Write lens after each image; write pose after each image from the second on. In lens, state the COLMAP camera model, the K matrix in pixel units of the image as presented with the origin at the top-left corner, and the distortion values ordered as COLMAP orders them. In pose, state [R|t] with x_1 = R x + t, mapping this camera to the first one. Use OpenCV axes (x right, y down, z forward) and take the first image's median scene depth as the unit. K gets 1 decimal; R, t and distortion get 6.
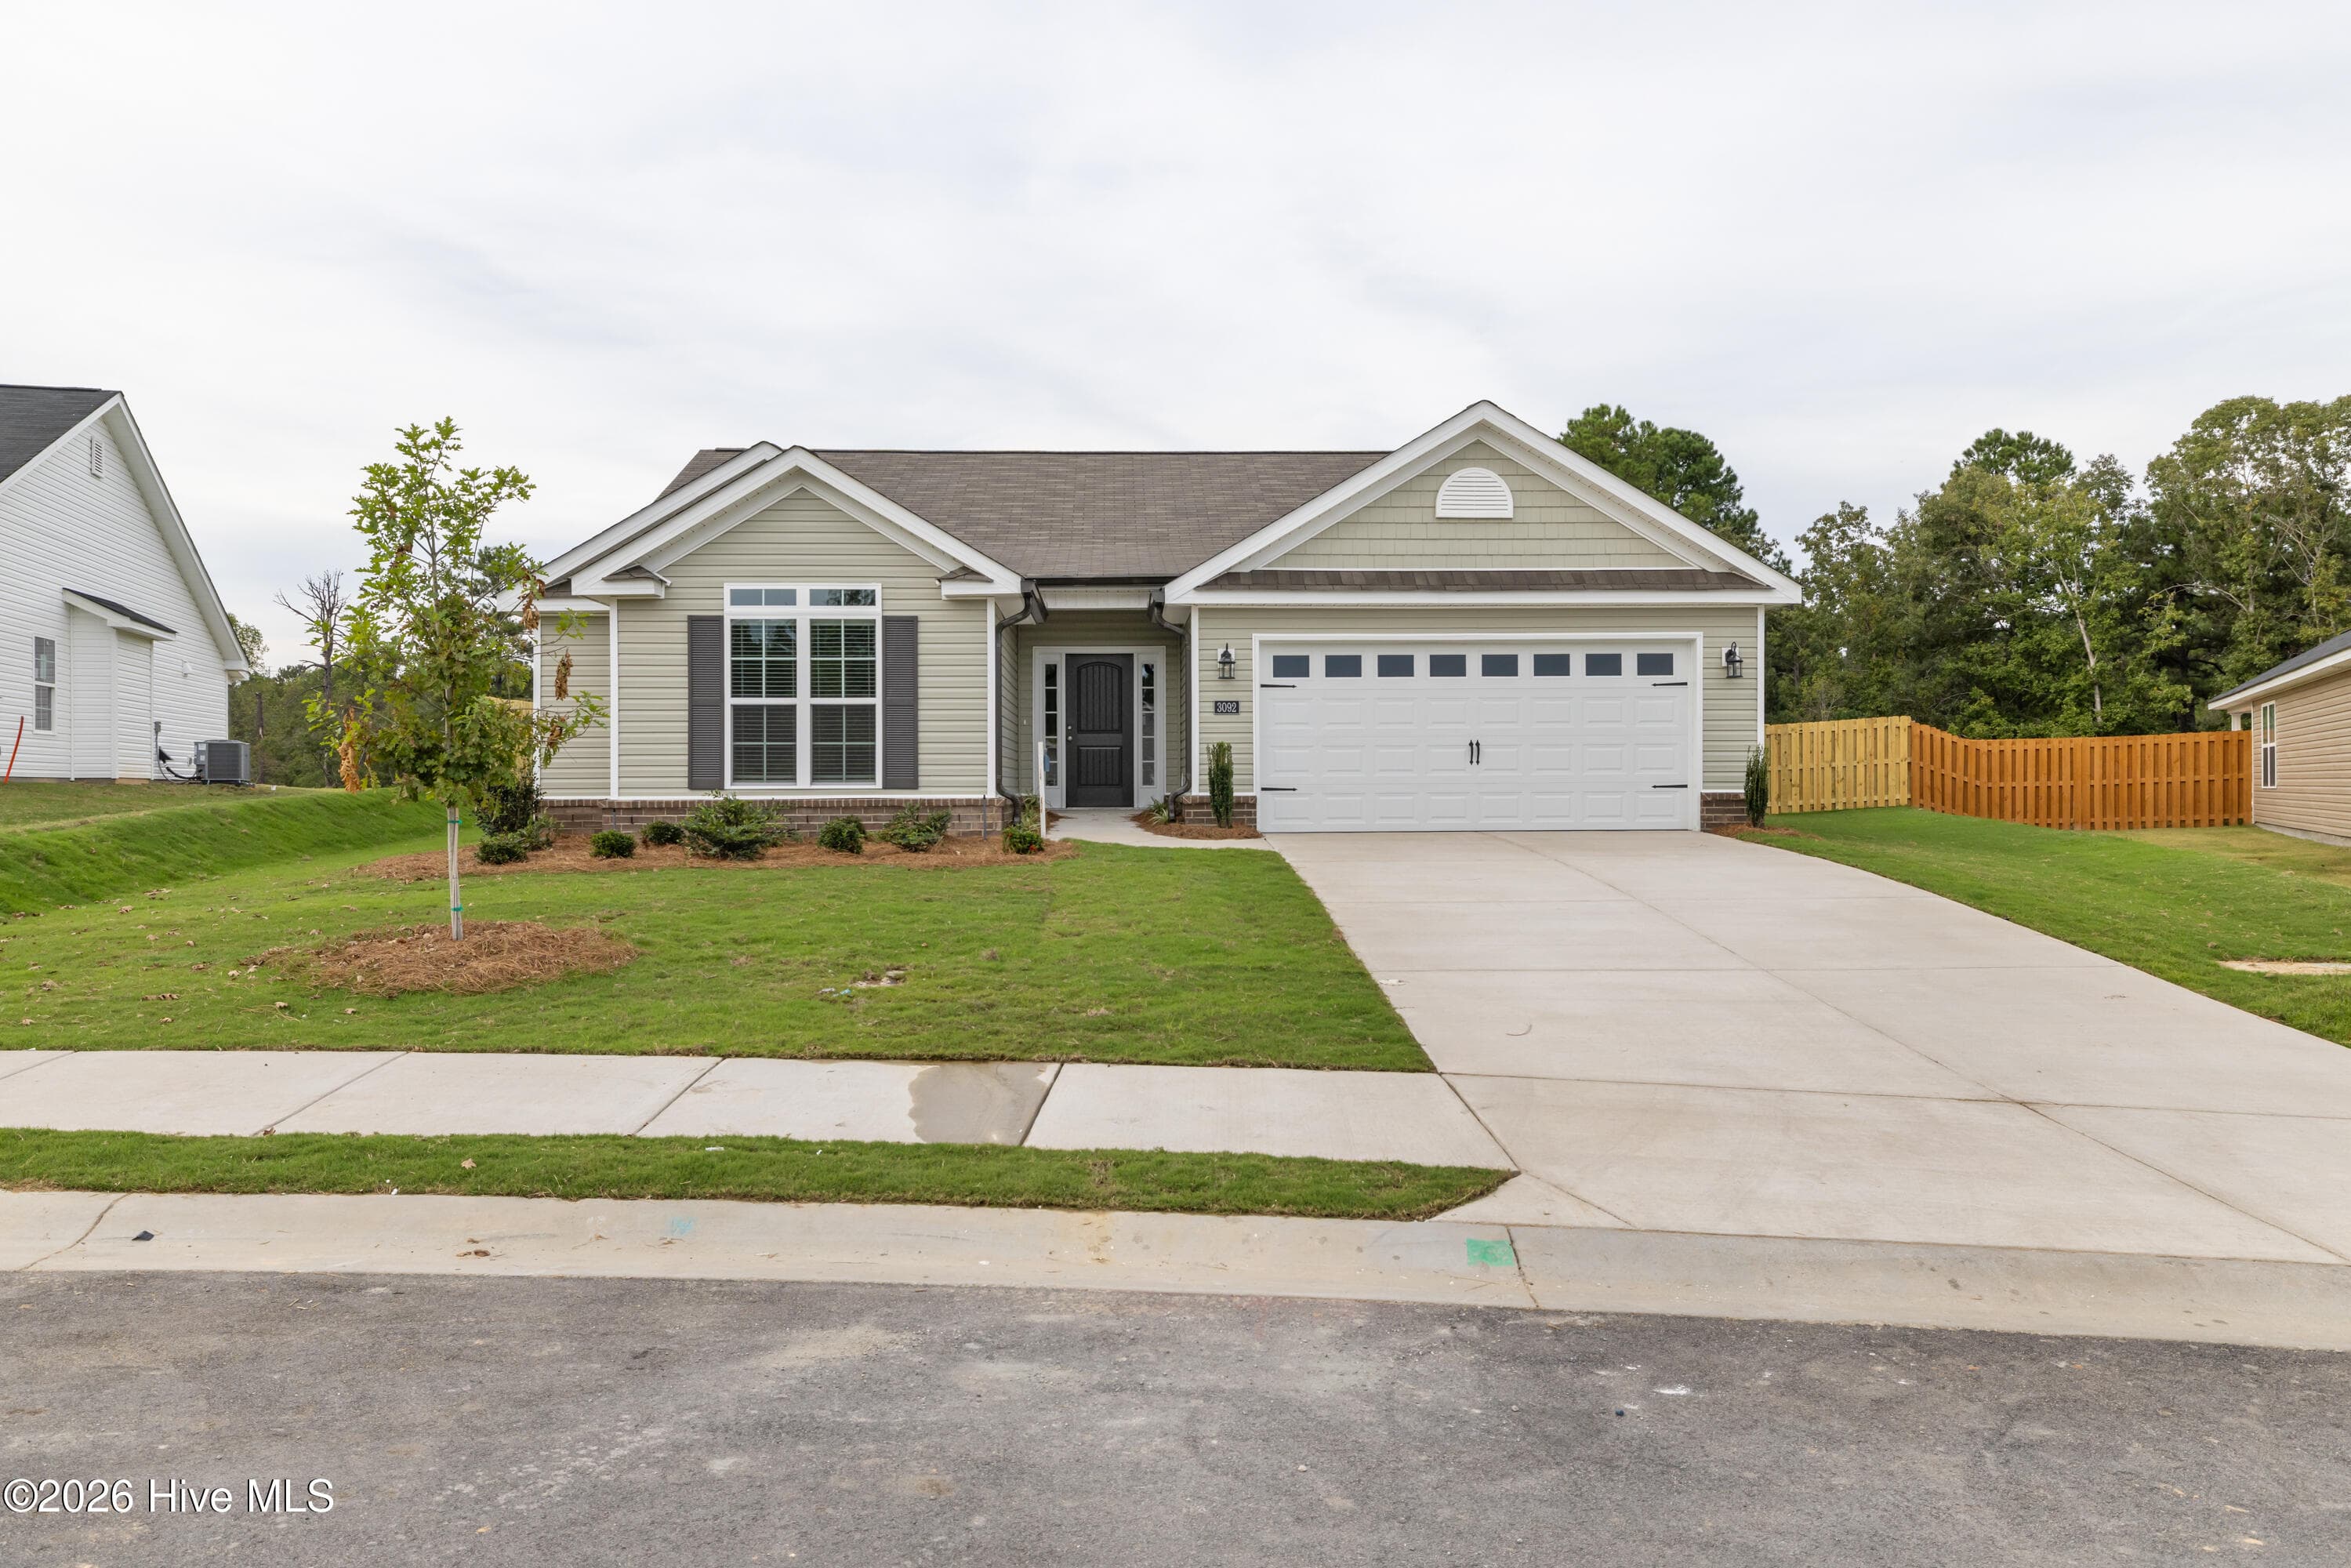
lens RADIAL K [[1644.8, 0, 1174.0], [0, 1644.8, 787.2], [0, 0, 1]] dist [0.007216, -0.021035]
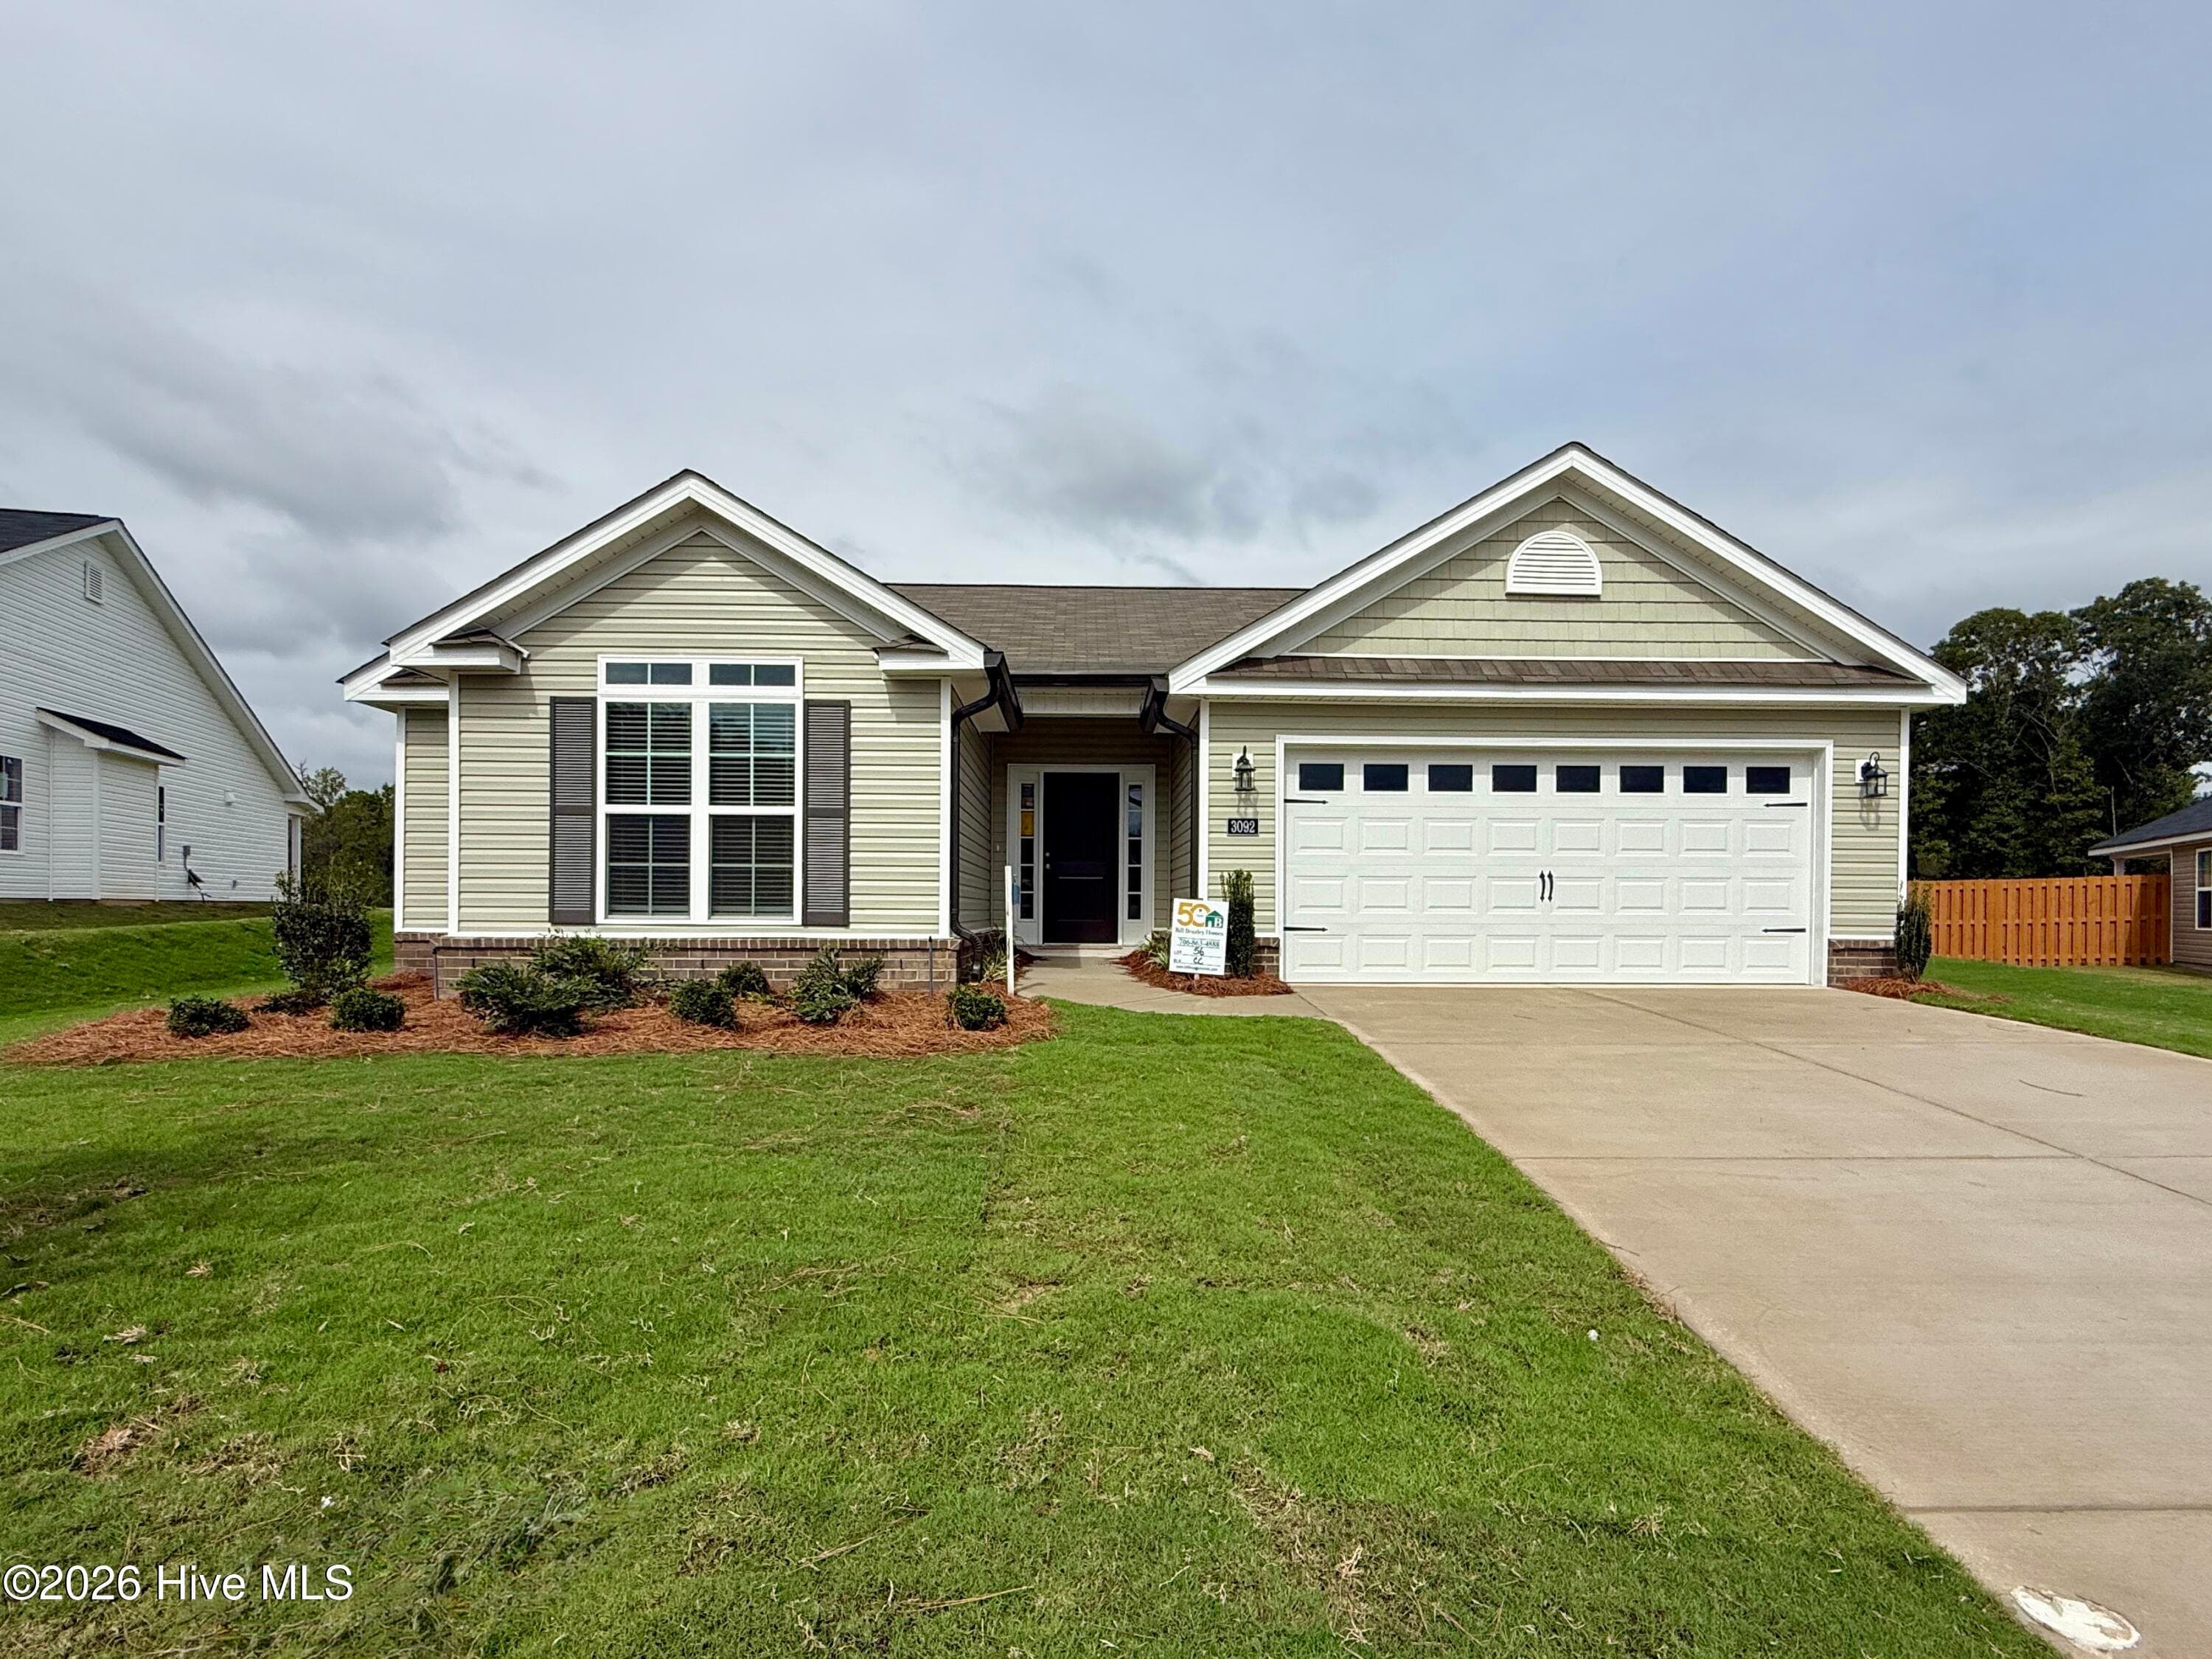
lens RADIAL K [[1161.1, 0, 1113.8], [0, 1161.1, 914.2], [0, 0, 1]] dist [-0.012876, 0.006217]
pose [[0.999916, 0.010512, -0.007580, -0.026284], [-0.010492, 0.999941, 0.002754, -0.006799], [0.007608, -0.002674, 0.999967, 0.436498]]
